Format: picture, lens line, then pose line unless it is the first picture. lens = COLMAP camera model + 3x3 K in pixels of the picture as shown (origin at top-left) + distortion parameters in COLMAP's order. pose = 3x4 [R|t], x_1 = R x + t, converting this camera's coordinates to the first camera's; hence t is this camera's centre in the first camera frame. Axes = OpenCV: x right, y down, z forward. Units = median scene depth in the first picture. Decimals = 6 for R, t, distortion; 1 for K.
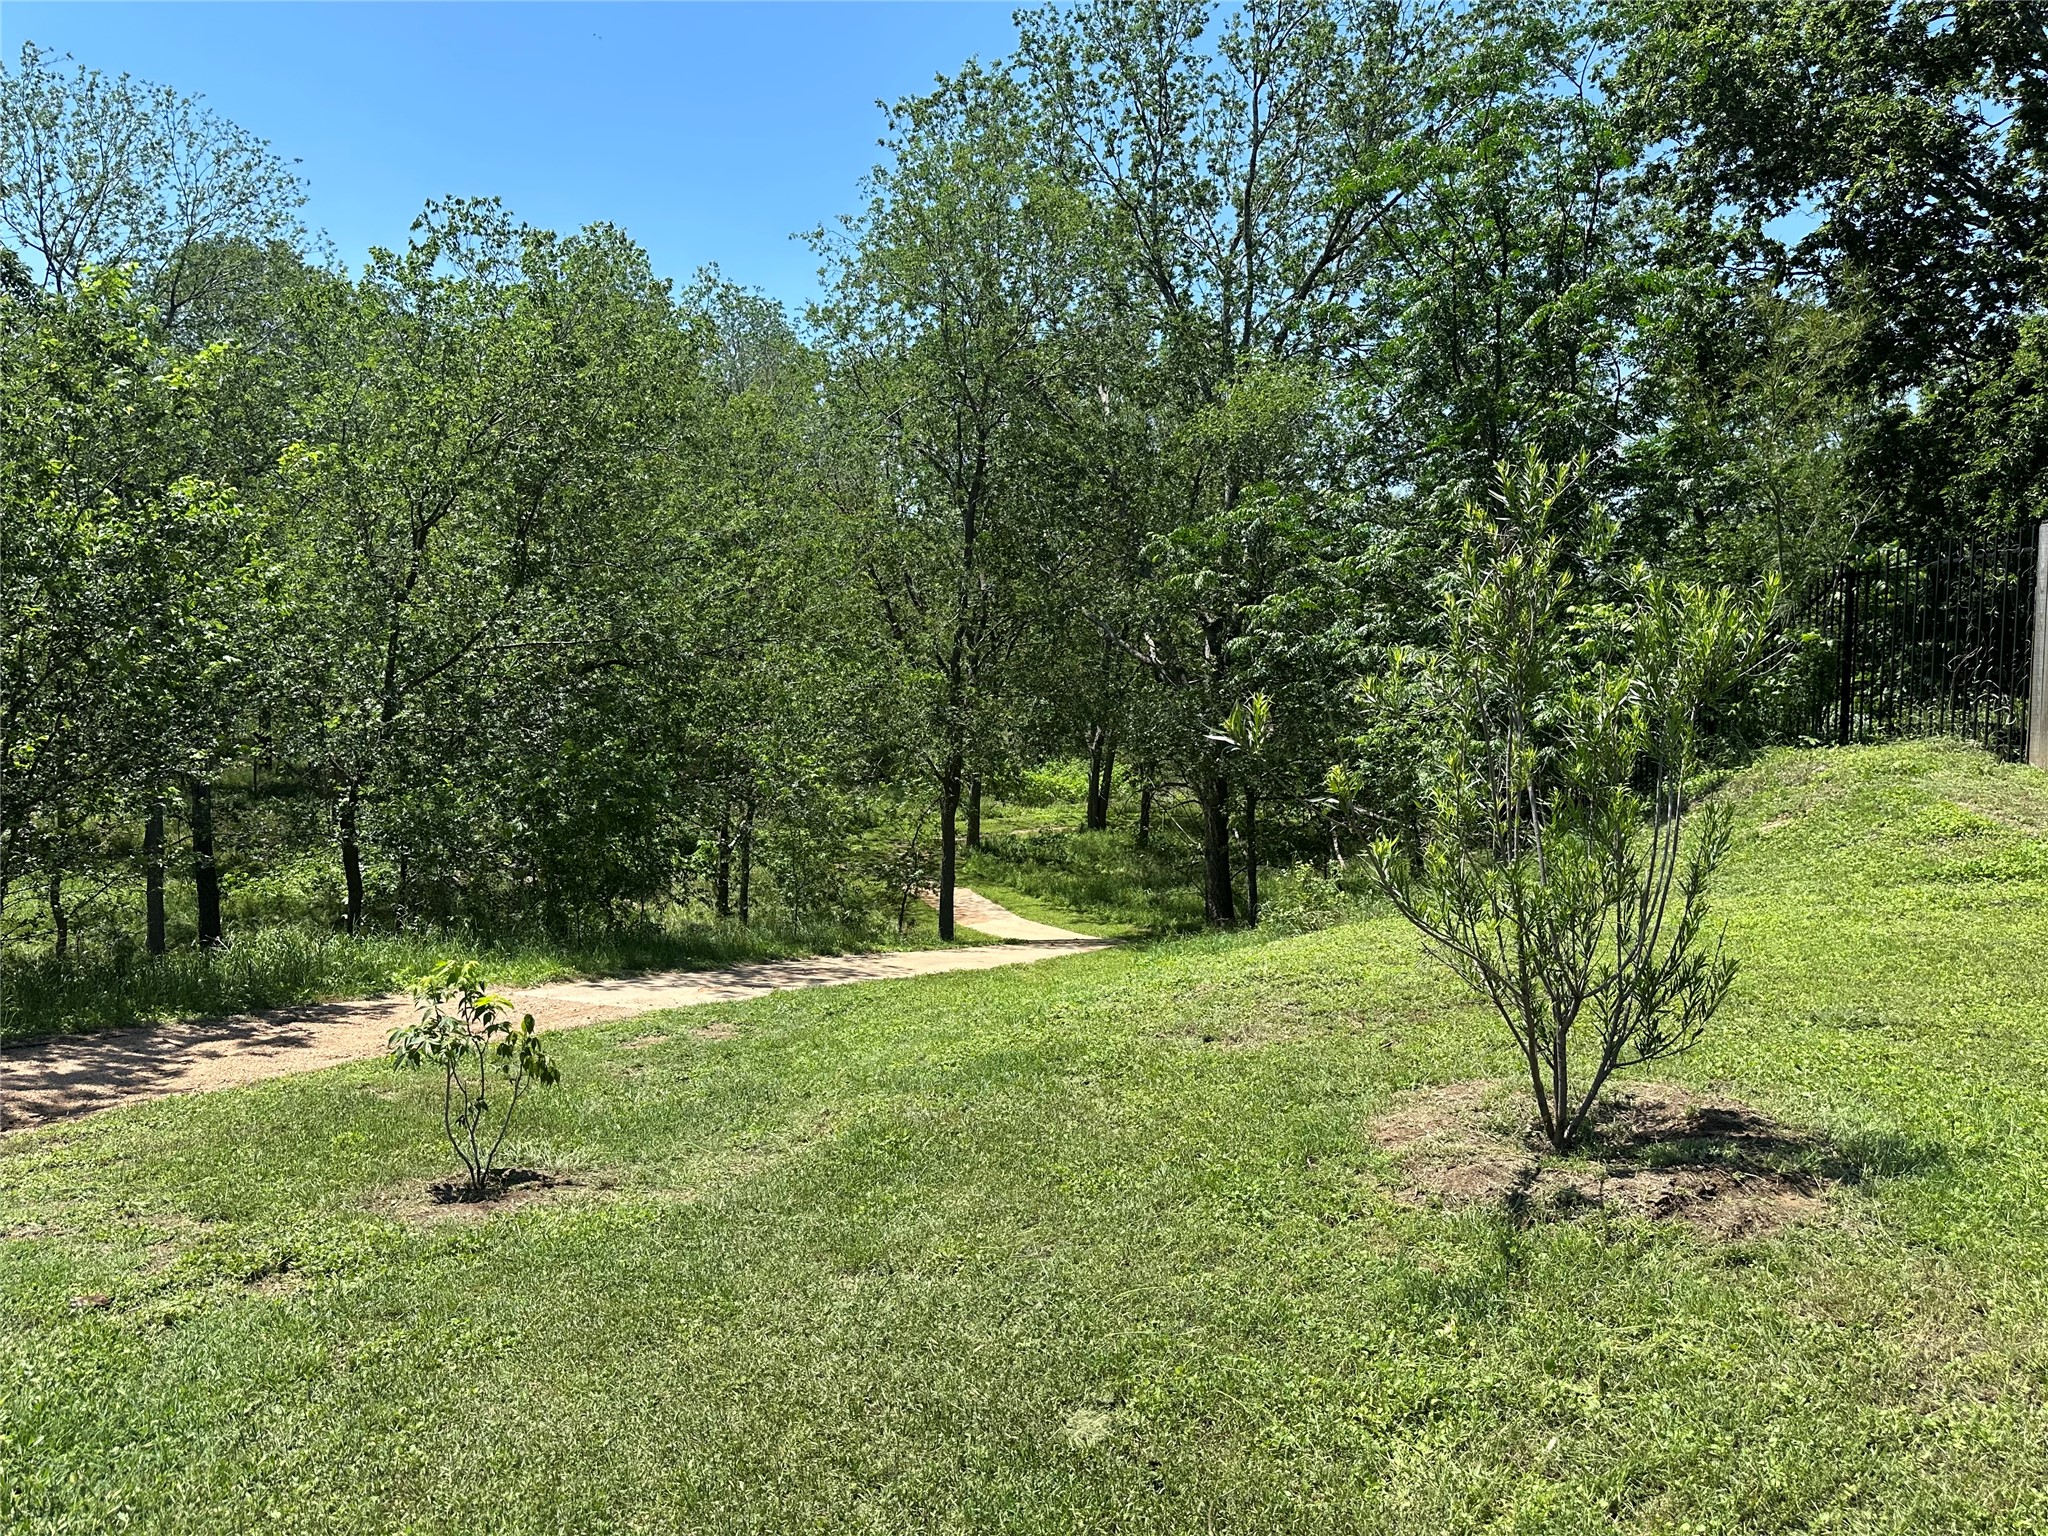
lens RADIAL K [[1408.8, 0, 1024.0], [0, 1408.8, 768.0], [0, 0, 1]] dist [0.048482, -0.002134]
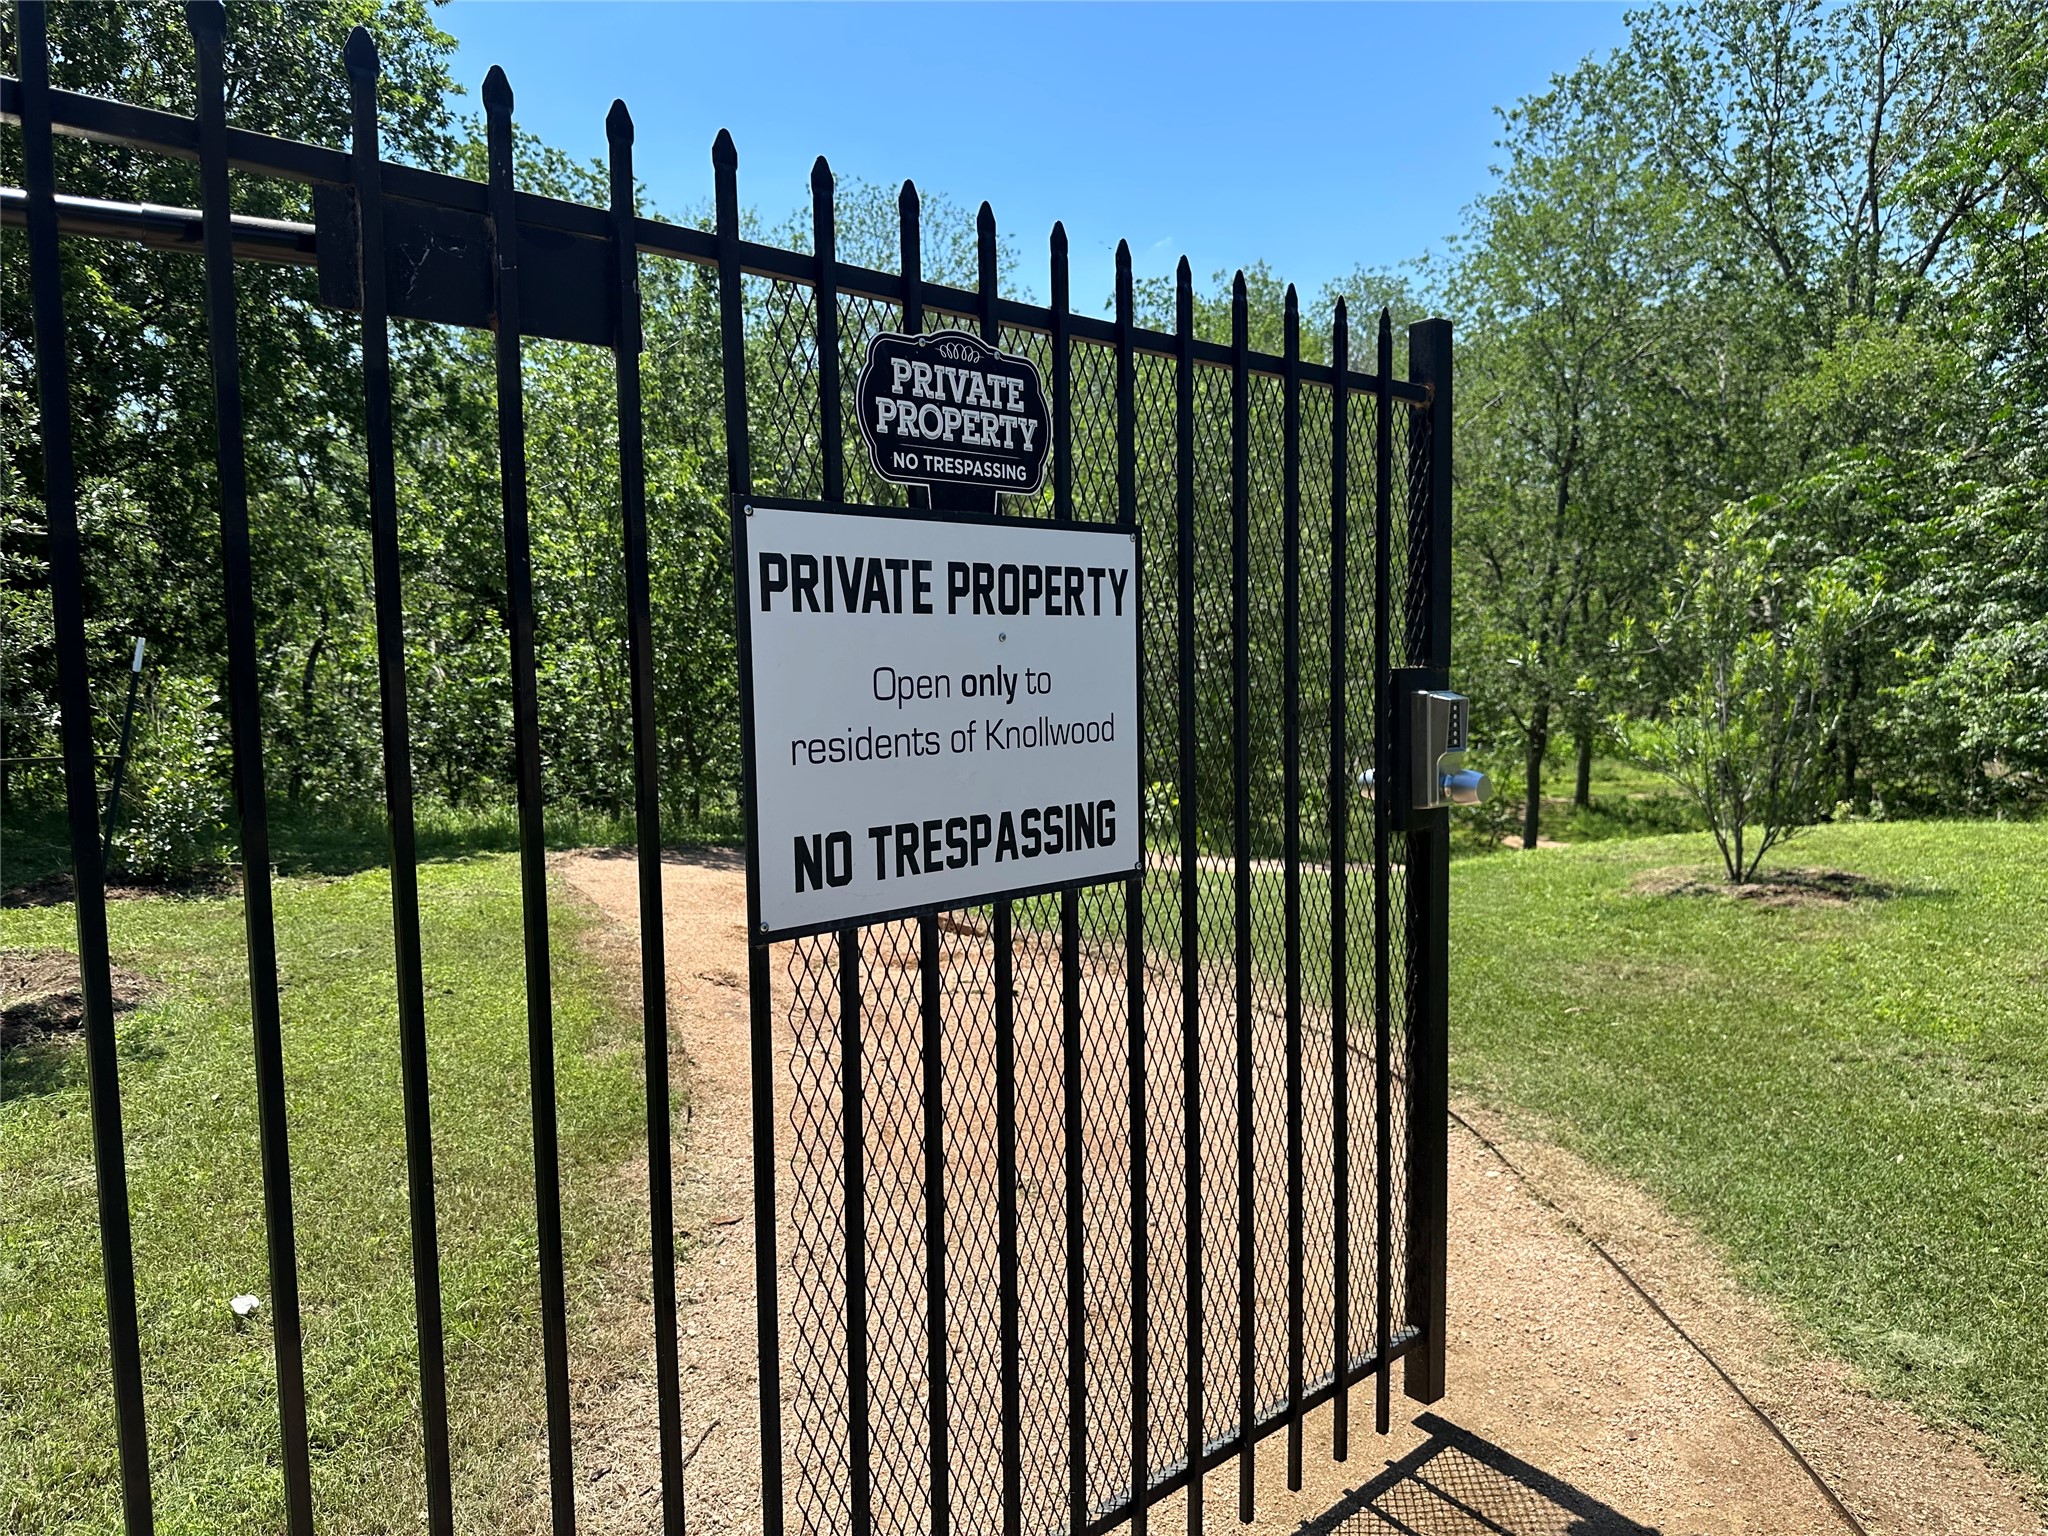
lens RADIAL K [[1408.8, 0, 1024.0], [0, 1408.8, 768.0], [0, 0, 1]] dist [0.048482, -0.002134]
pose [[0.908167, 0.026999, -0.417737, 0.040748], [-0.016841, 0.999466, 0.027985, 0.009829], [0.418270, -0.018380, 0.908137, -0.150397]]
